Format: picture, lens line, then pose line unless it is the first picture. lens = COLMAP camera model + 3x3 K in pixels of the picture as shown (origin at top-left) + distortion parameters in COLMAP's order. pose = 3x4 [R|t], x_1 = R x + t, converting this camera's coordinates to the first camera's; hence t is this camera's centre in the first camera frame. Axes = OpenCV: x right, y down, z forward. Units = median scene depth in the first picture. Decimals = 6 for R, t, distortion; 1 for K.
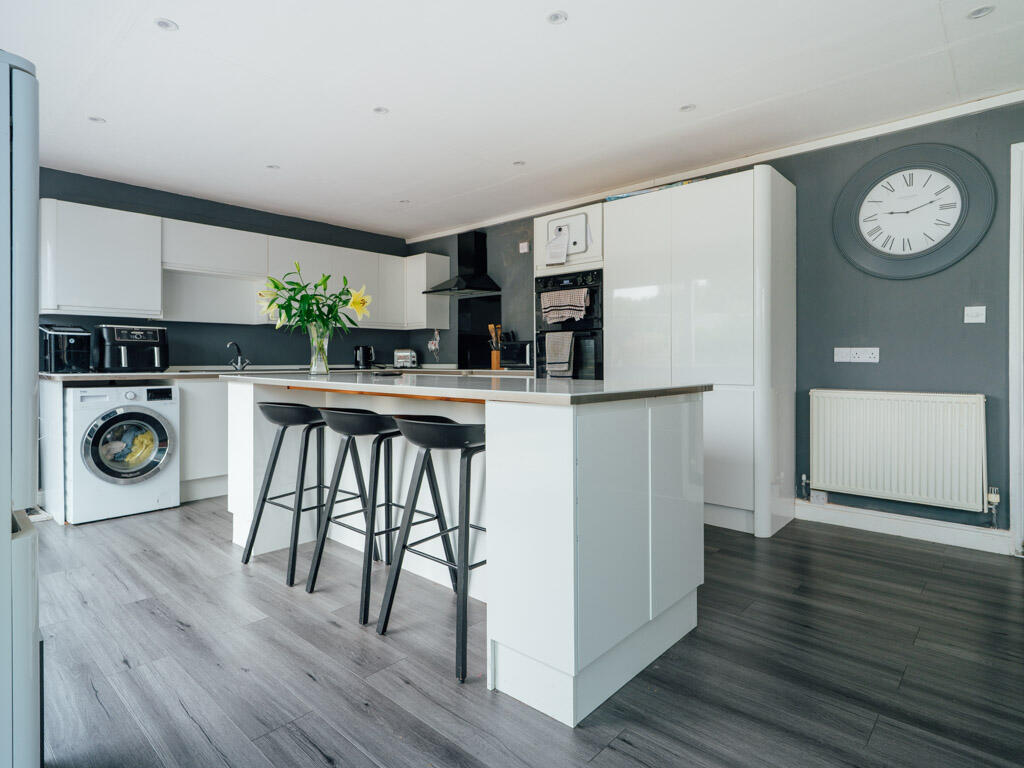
lens RADIAL K [[564.2, 0, 517.6], [0, 564.2, 368.4], [0, 0, 1]] dist [0.001879, -0.000894]
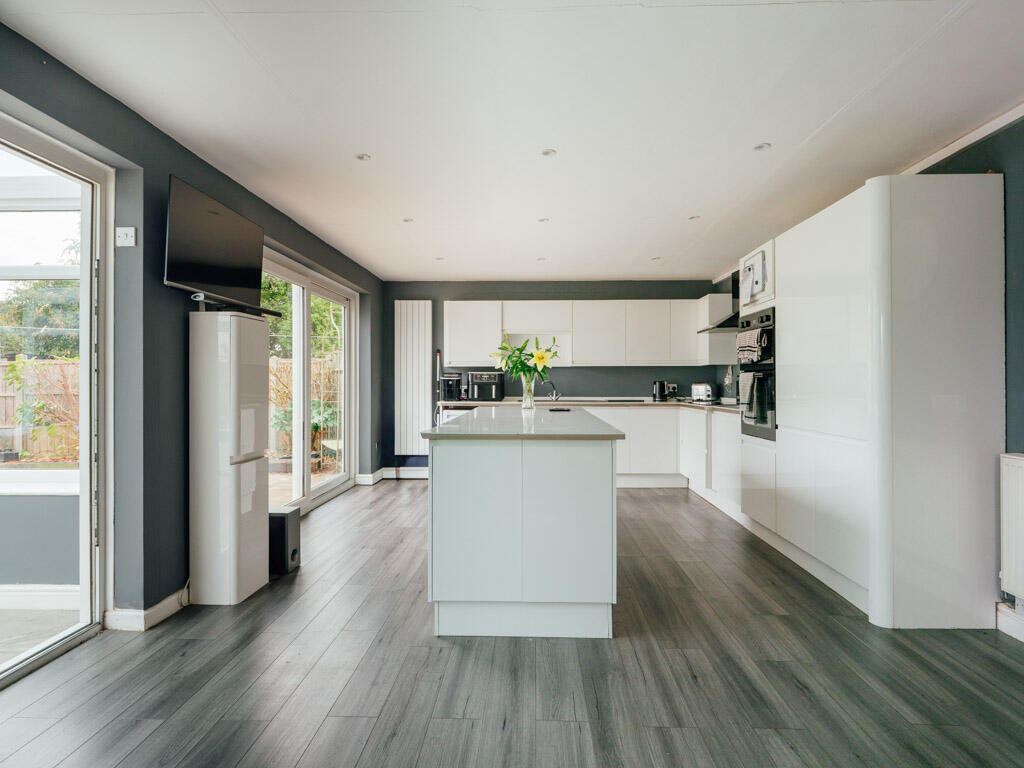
lens RADIAL K [[562.3, 0, 512.0], [0, 562.3, 384.0], [0, 0, 1]] dist [-0.001959, -0.001474]
pose [[0.639892, 0.004834, -0.768449, 0.588428], [-0.012304, 0.999916, -0.003956, -0.036269], [0.768366, 0.011986, 0.639898, 0.046112]]
